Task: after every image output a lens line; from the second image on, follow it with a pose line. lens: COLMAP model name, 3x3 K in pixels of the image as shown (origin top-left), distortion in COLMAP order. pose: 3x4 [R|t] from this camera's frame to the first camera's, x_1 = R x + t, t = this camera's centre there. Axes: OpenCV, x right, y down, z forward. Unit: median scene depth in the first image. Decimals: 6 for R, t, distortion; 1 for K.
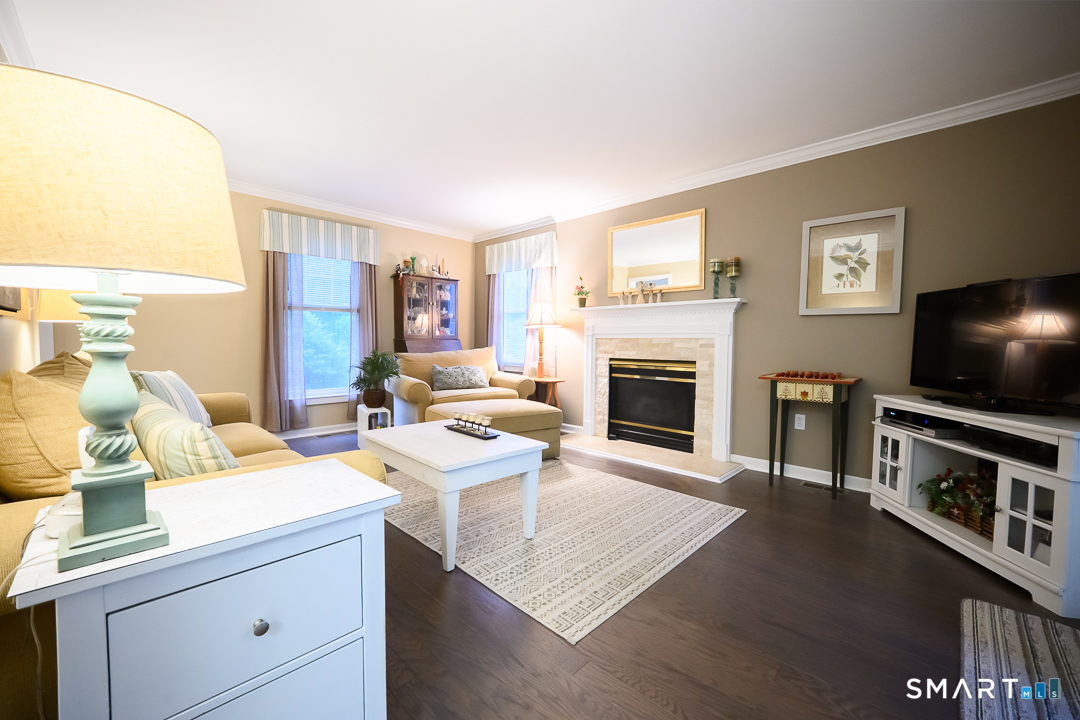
lens RADIAL K [[430.9, 0, 537.5], [0, 430.9, 360.8], [0, 0, 1]] dist [-0.018508, 0.002196]
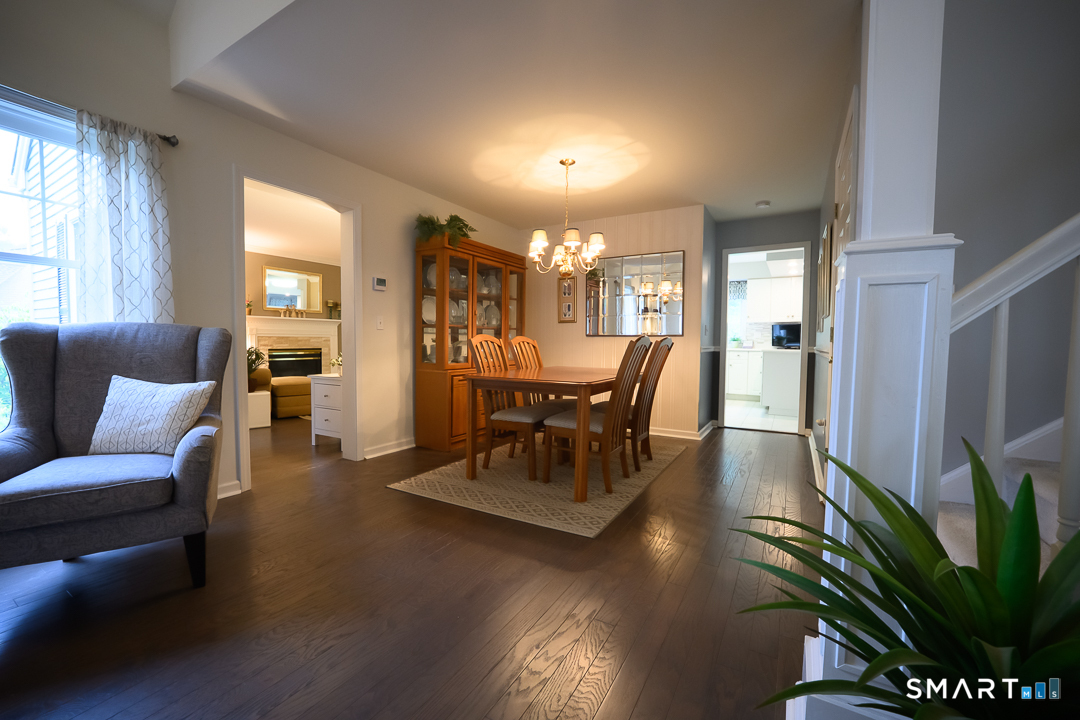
lens RADIAL K [[430.9, 0, 539.1], [0, 430.9, 356.0], [0, 0, 1]] dist [-0.018508, 0.002196]
pose [[-0.226763, -0.041541, 0.973064, -1.716220], [0.031421, 0.998258, 0.049939, -0.029816], [-0.973443, 0.041899, -0.225063, 0.419029]]
